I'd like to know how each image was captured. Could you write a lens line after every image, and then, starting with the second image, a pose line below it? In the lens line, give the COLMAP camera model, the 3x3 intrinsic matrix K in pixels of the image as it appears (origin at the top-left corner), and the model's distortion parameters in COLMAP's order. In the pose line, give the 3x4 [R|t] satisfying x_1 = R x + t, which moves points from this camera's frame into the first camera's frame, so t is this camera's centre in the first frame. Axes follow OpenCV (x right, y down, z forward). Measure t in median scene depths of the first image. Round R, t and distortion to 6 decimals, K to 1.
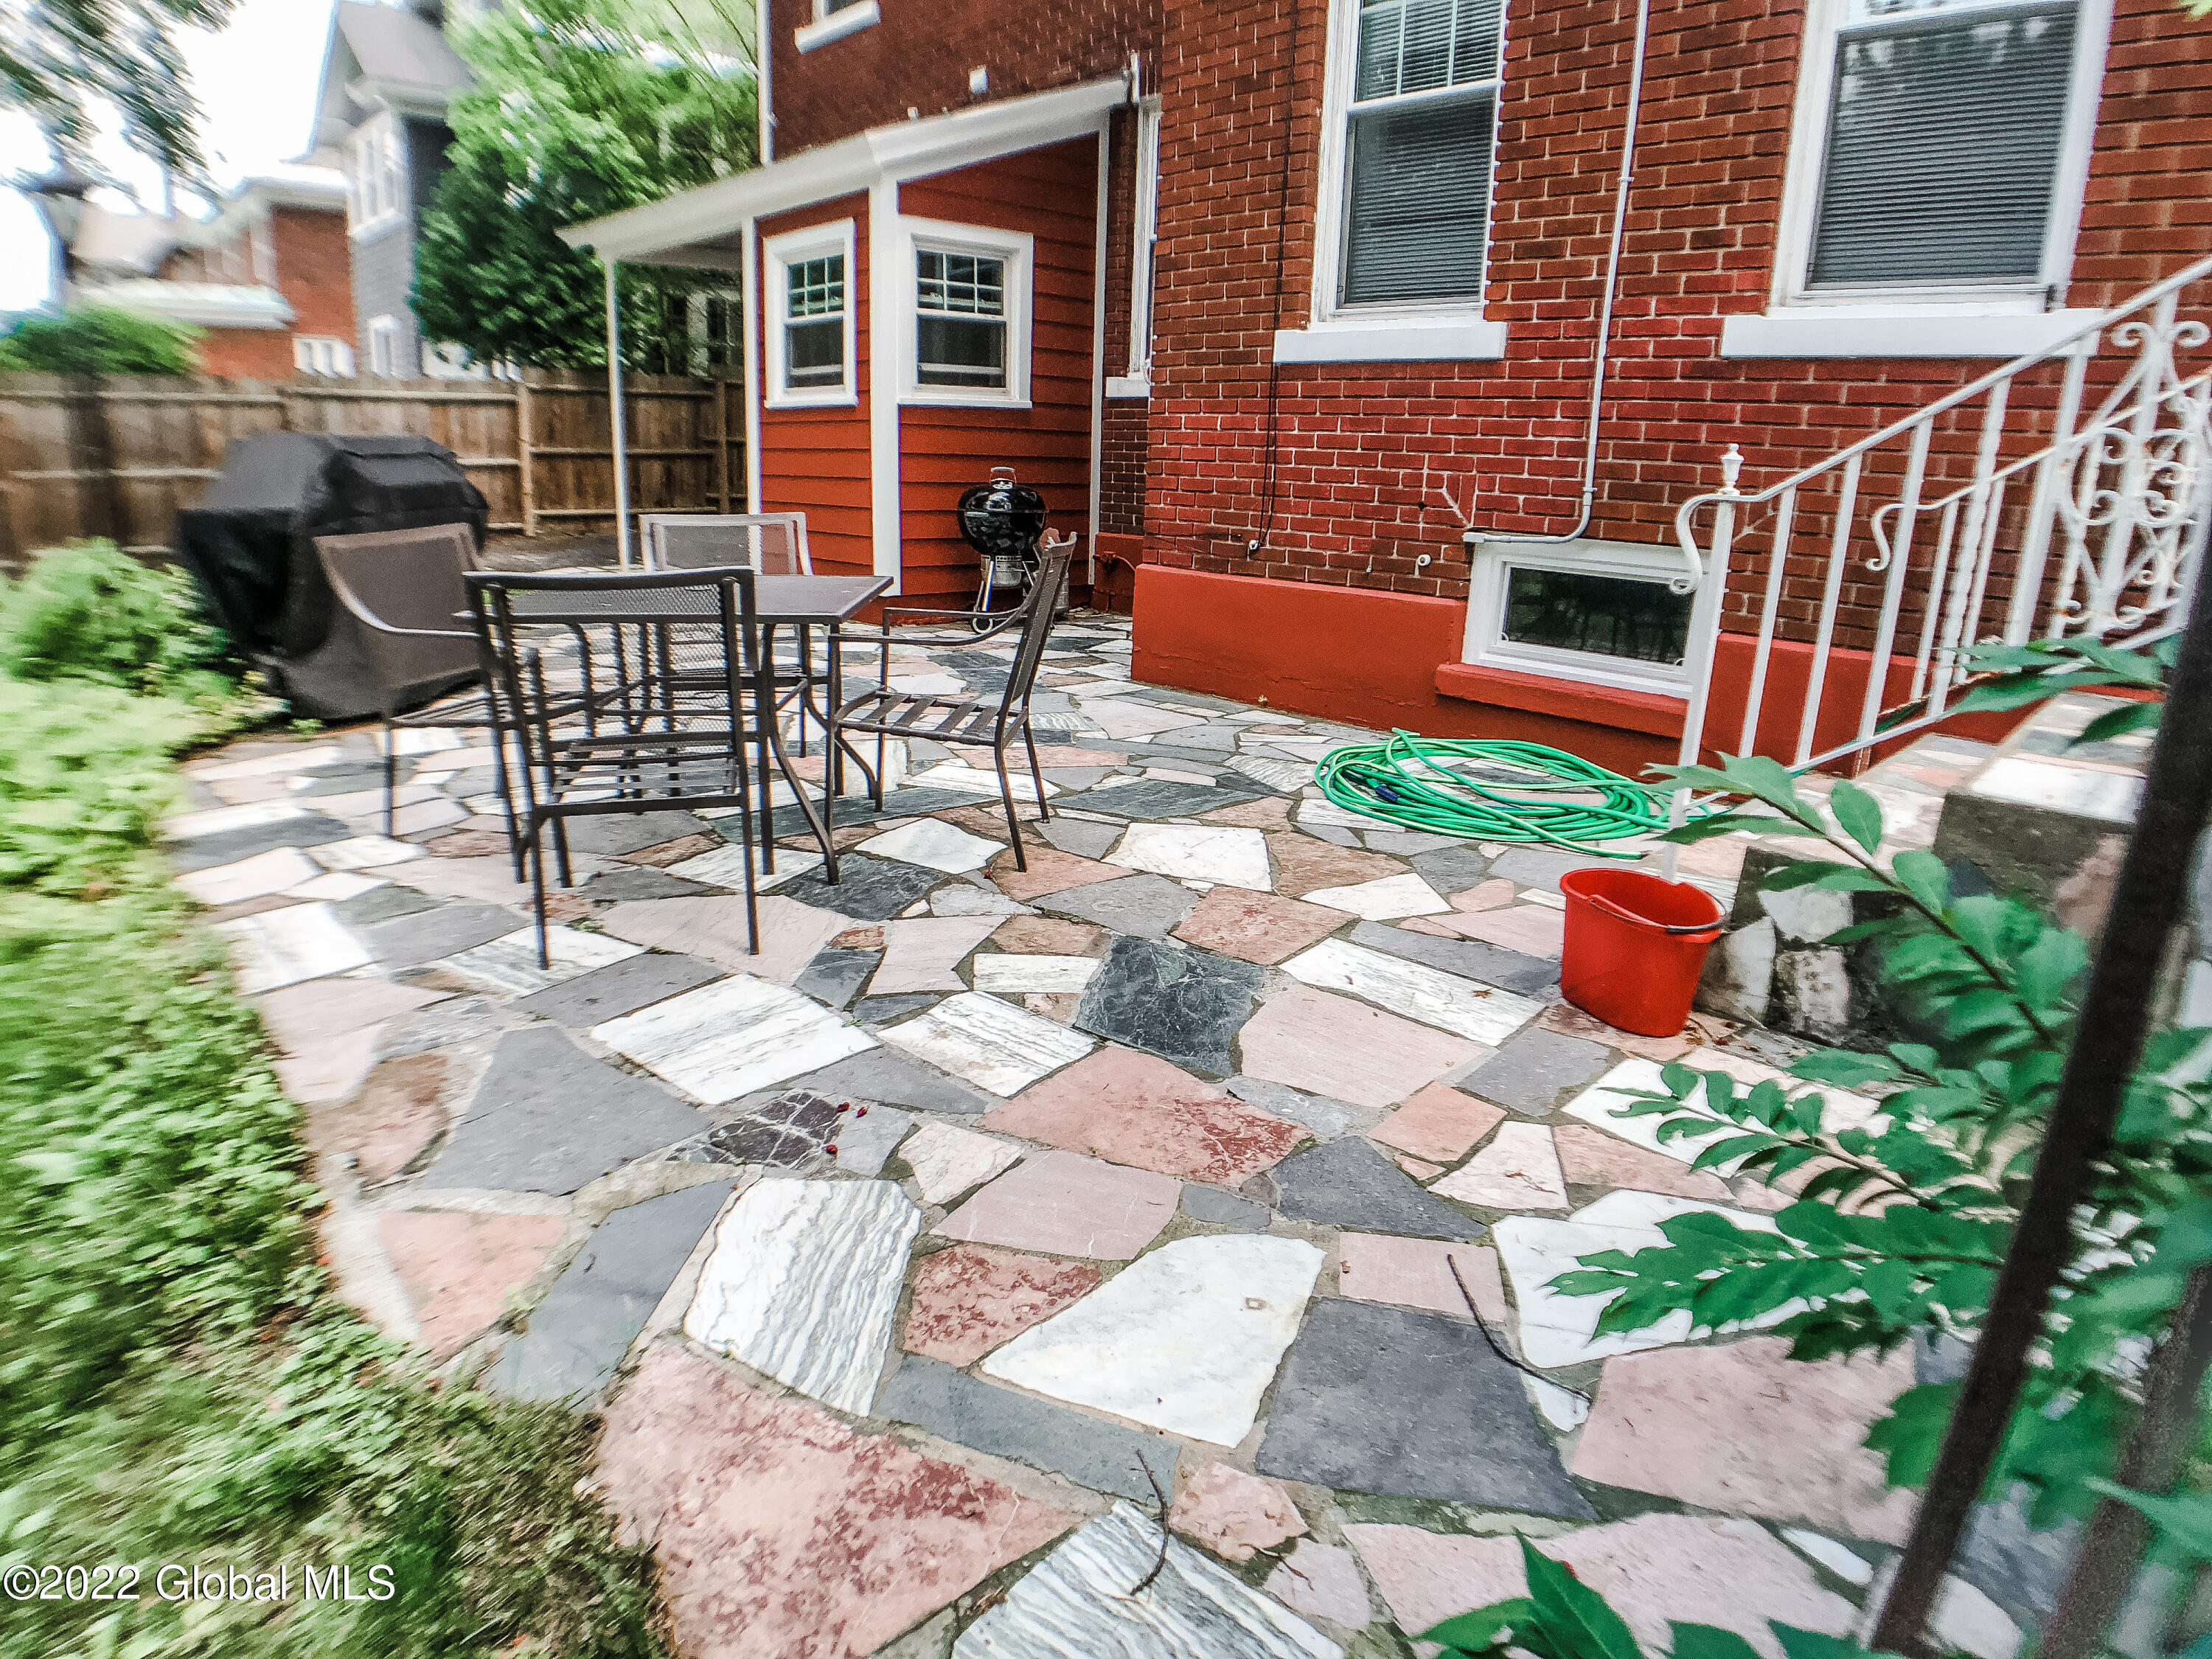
lens RADIAL K [[1233.6, 0, 1106.0], [0, 1233.6, 829.5], [0, 0, 1]] dist [-0.096681, -0.000201]
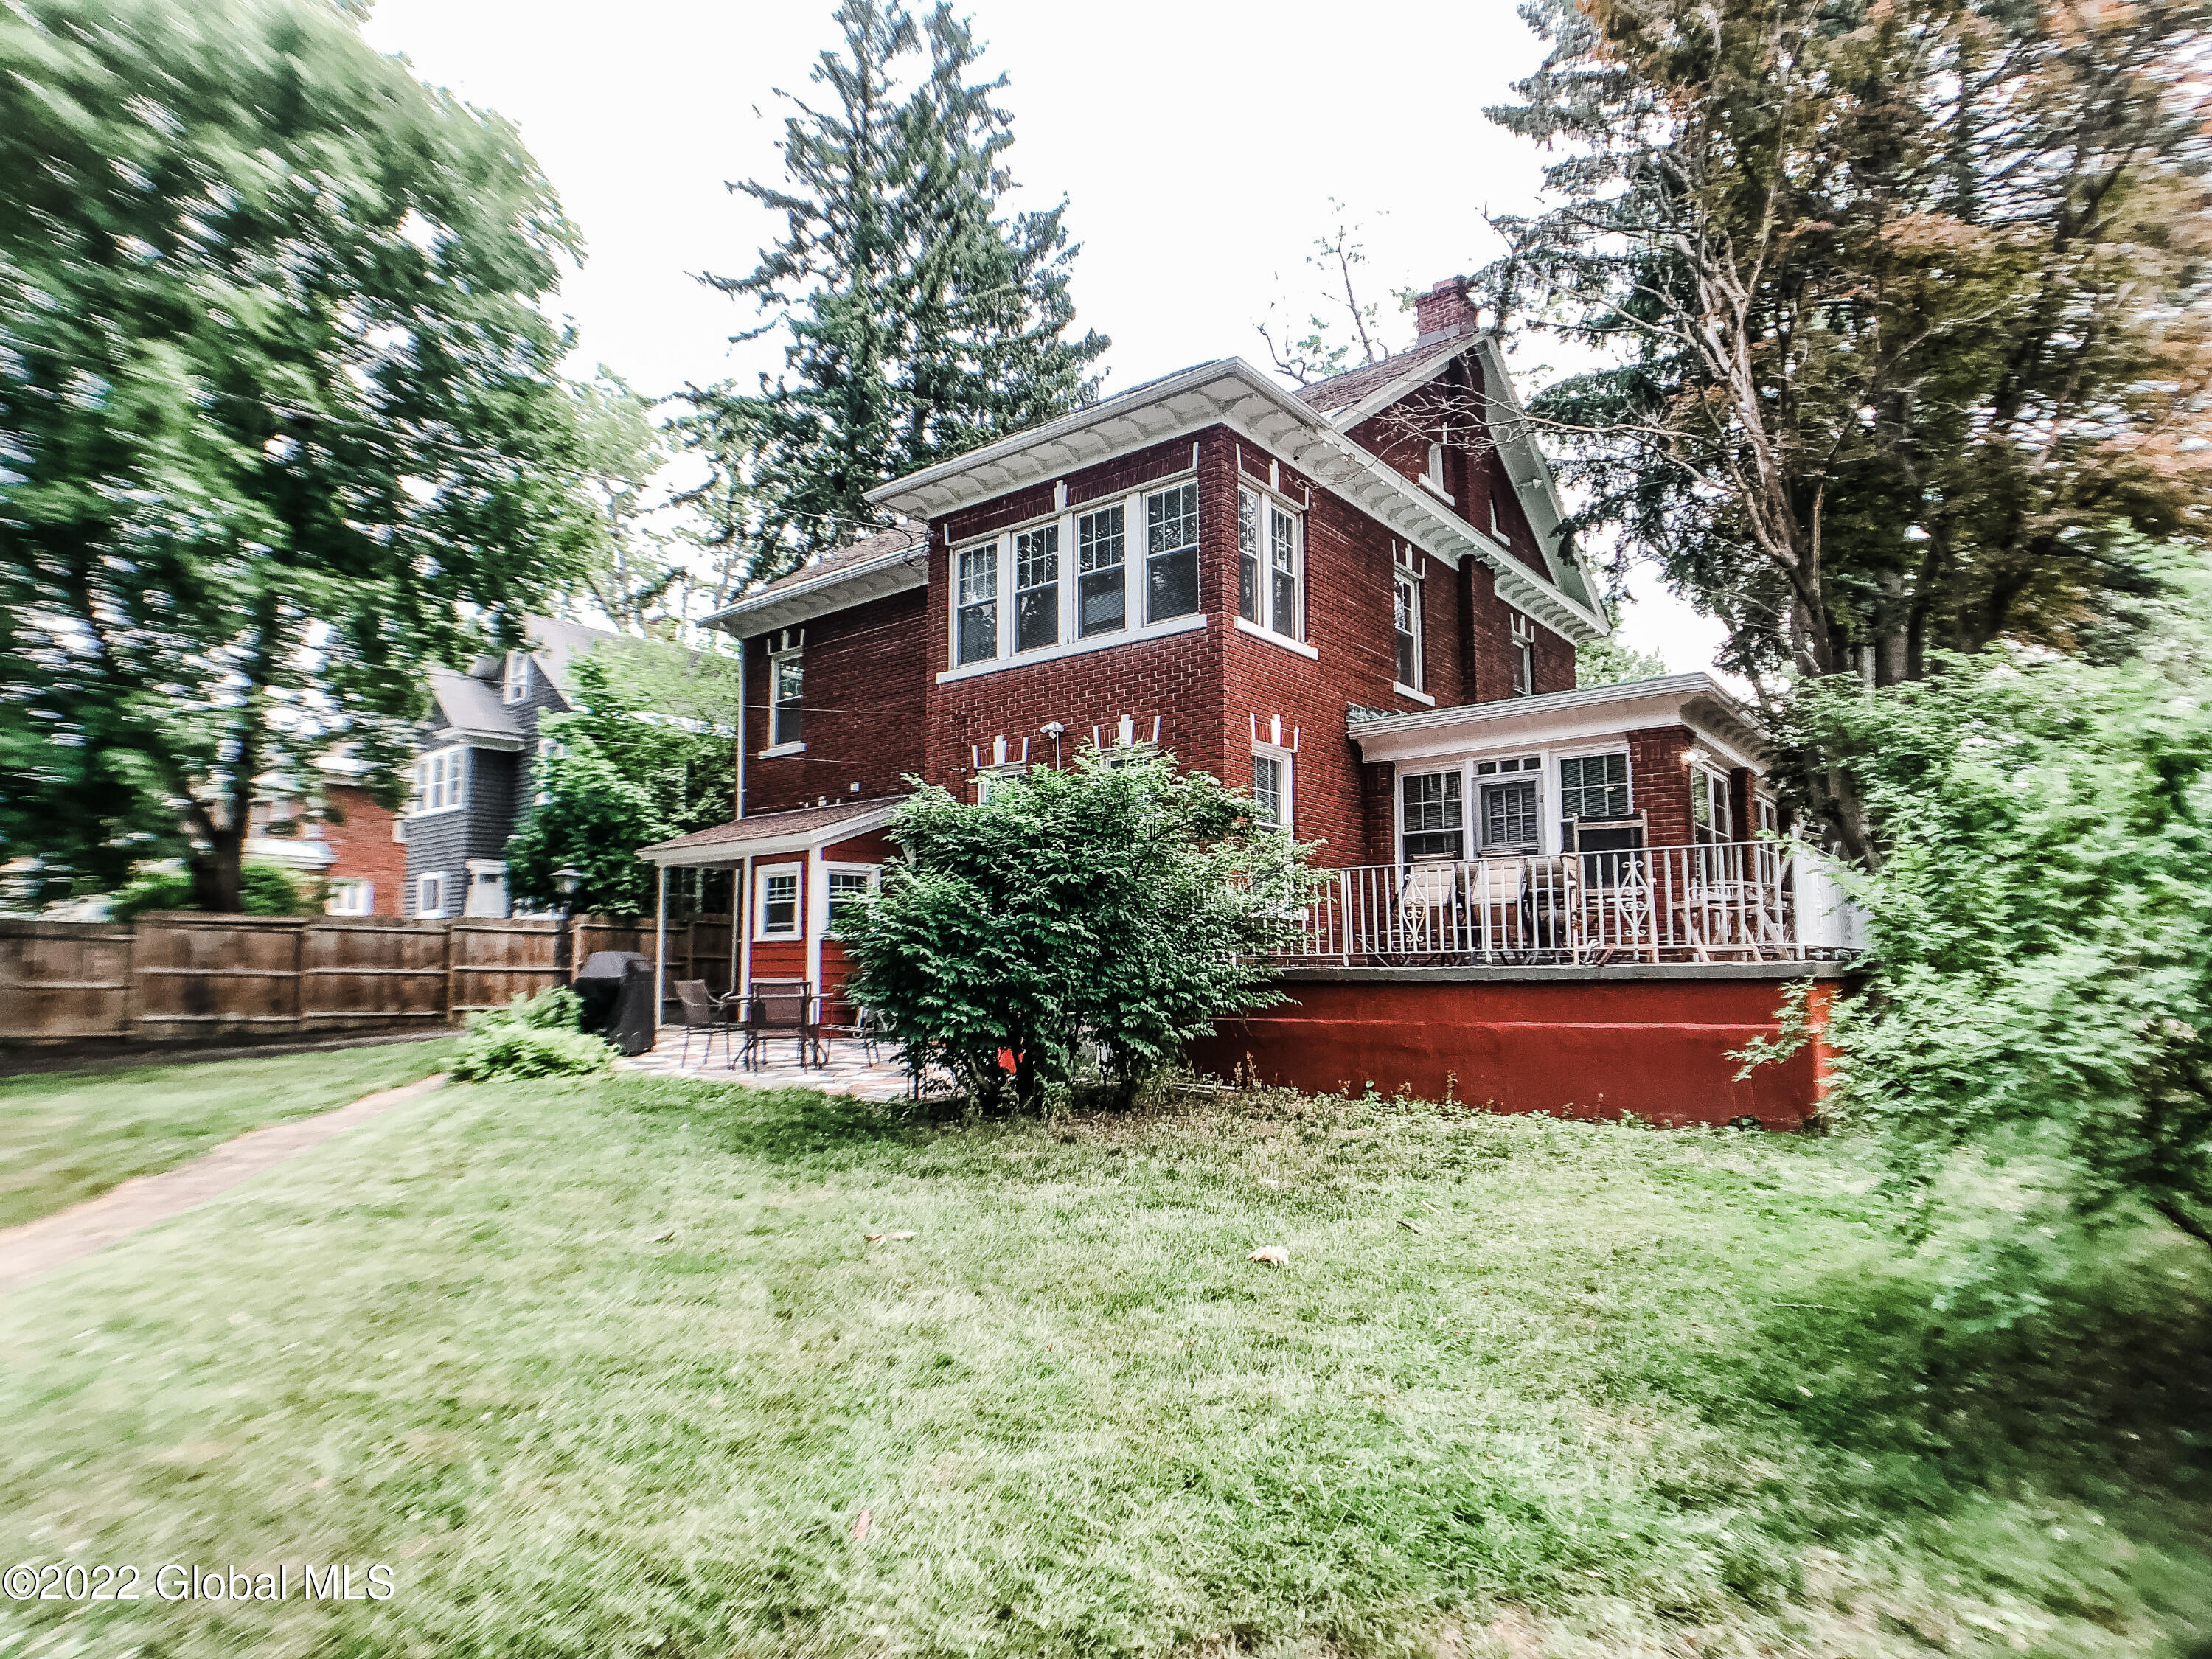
lens RADIAL K [[1233.6, 0, 1106.0], [0, 1233.6, 829.5], [0, 0, 1]] dist [-0.096681, -0.000201]
pose [[0.992355, -0.019161, 0.121922, 0.079776], [0.066321, 0.915912, -0.395861, 0.384169], [-0.104085, 0.400921, 0.910181, -1.163674]]
